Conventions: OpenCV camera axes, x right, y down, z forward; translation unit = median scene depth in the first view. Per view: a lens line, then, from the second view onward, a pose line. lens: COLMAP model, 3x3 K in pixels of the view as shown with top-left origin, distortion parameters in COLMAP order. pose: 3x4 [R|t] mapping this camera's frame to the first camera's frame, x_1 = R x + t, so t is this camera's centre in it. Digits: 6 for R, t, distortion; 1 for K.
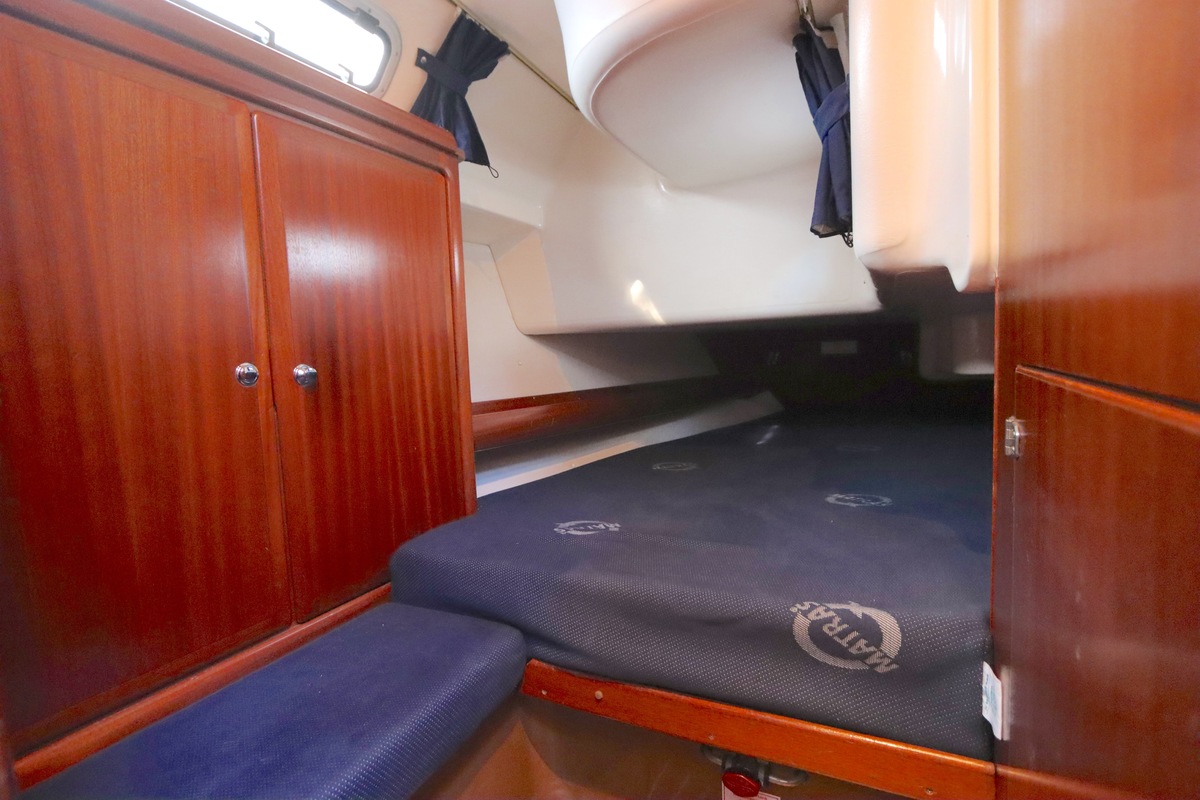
lens RADIAL K [[571.7, 0, 599.5], [0, 571.7, 397.8], [0, 0, 1]] dist [-0.017607, 0.002191]
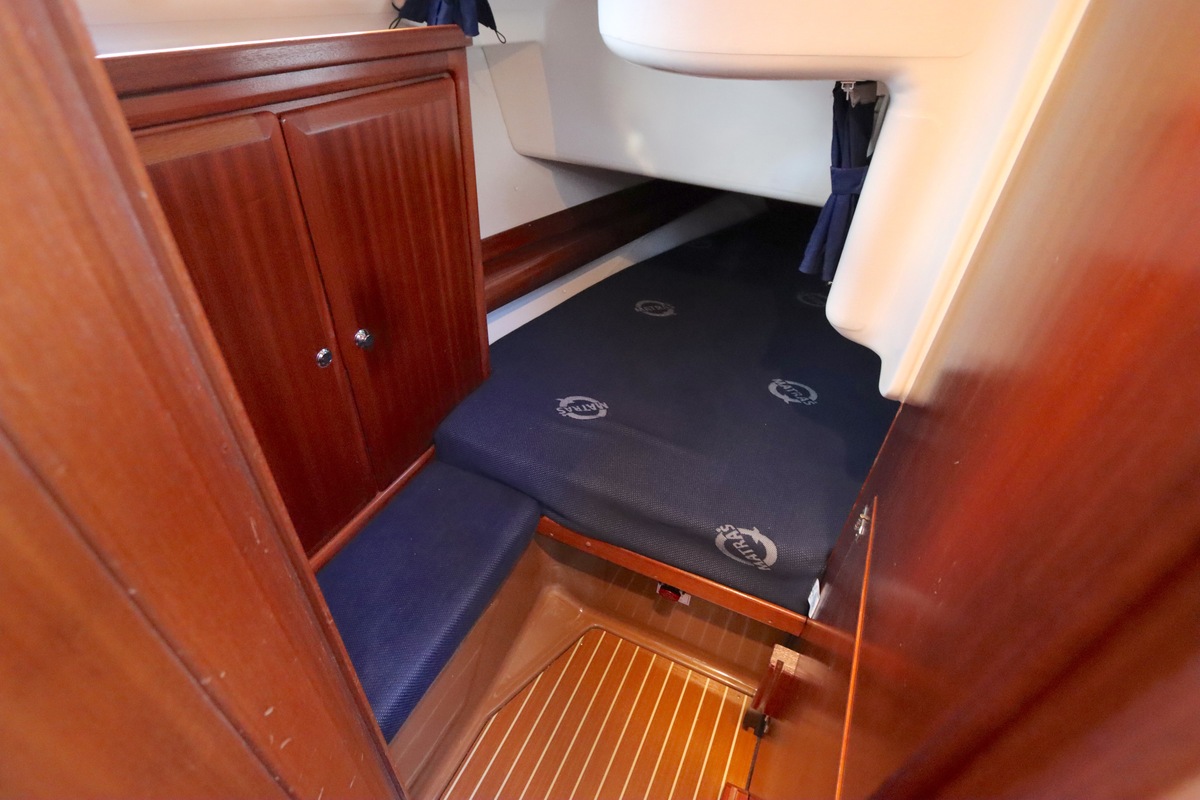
lens RADIAL K [[571.7, 0, 600.5], [0, 571.7, 400.1], [0, 0, 1]] dist [-0.017607, 0.002191]
pose [[0.995574, 0.051888, 0.078359, -0.127781], [-0.086173, 0.836736, 0.540783, -0.758901], [-0.037506, -0.545142, 0.837504, -0.120689]]
